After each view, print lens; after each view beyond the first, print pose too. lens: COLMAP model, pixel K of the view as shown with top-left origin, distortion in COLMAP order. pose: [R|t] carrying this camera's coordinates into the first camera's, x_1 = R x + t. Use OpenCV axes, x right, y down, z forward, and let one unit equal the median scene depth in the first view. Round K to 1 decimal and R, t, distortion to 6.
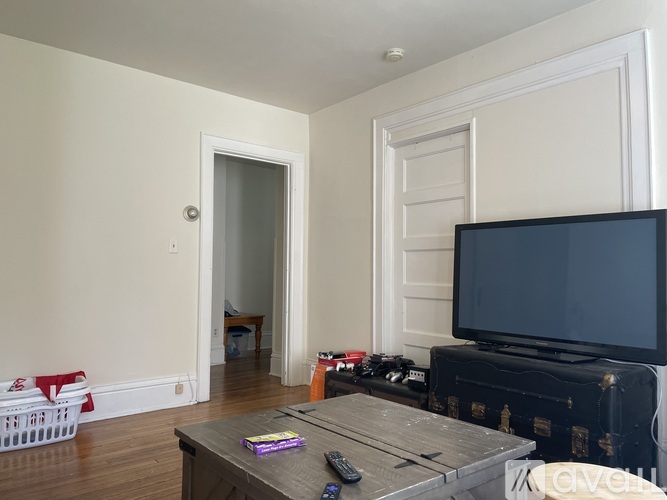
lens RADIAL K [[499.1, 0, 333.5], [0, 499.1, 250.0], [0, 0, 1]] dist [0.001394, -0.000748]
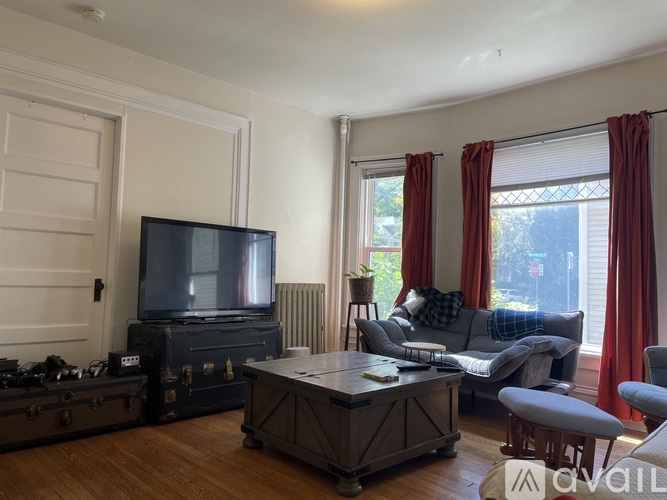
lens RADIAL K [[515.3, 0, 333.5], [0, 515.3, 250.0], [0, 0, 1]] dist [0.038482, -0.003189]
pose [[-0.087041, 0.029837, 0.995758, -0.944554], [-0.086105, 0.995585, -0.037358, 0.029176], [-0.992477, -0.088992, -0.084088, 0.700638]]
